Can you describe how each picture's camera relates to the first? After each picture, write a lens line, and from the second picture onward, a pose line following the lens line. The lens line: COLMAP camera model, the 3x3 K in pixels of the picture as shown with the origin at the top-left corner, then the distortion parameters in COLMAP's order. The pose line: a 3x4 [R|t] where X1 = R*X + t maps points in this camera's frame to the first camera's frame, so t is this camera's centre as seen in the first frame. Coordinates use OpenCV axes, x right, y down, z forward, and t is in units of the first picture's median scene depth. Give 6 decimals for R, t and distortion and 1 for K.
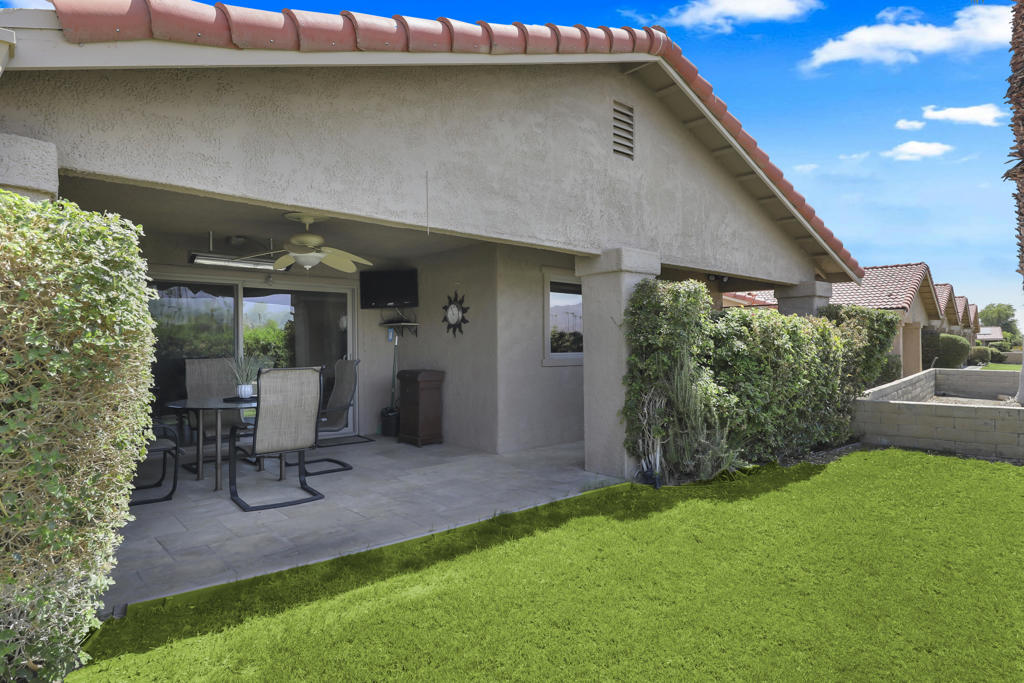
lens RADIAL K [[583.5, 0, 518.1], [0, 583.5, 339.7], [0, 0, 1]] dist [0.005046, 0.001196]
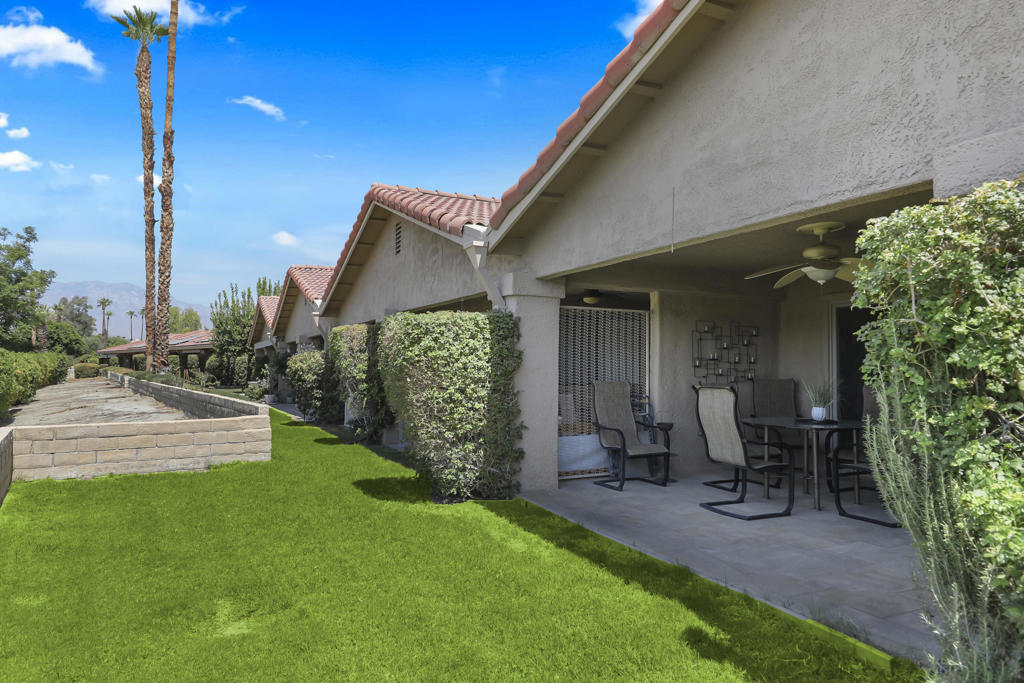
lens RADIAL K [[660.7, 0, 512.0], [0, 660.7, 341.5], [0, 0, 1]] dist [-0.000972, -0.000567]
pose [[-0.283588, -0.039604, -0.958128, 0.910251], [-0.000315, 0.999151, -0.041206, 0.014500], [0.958946, -0.011384, -0.283360, 0.984361]]
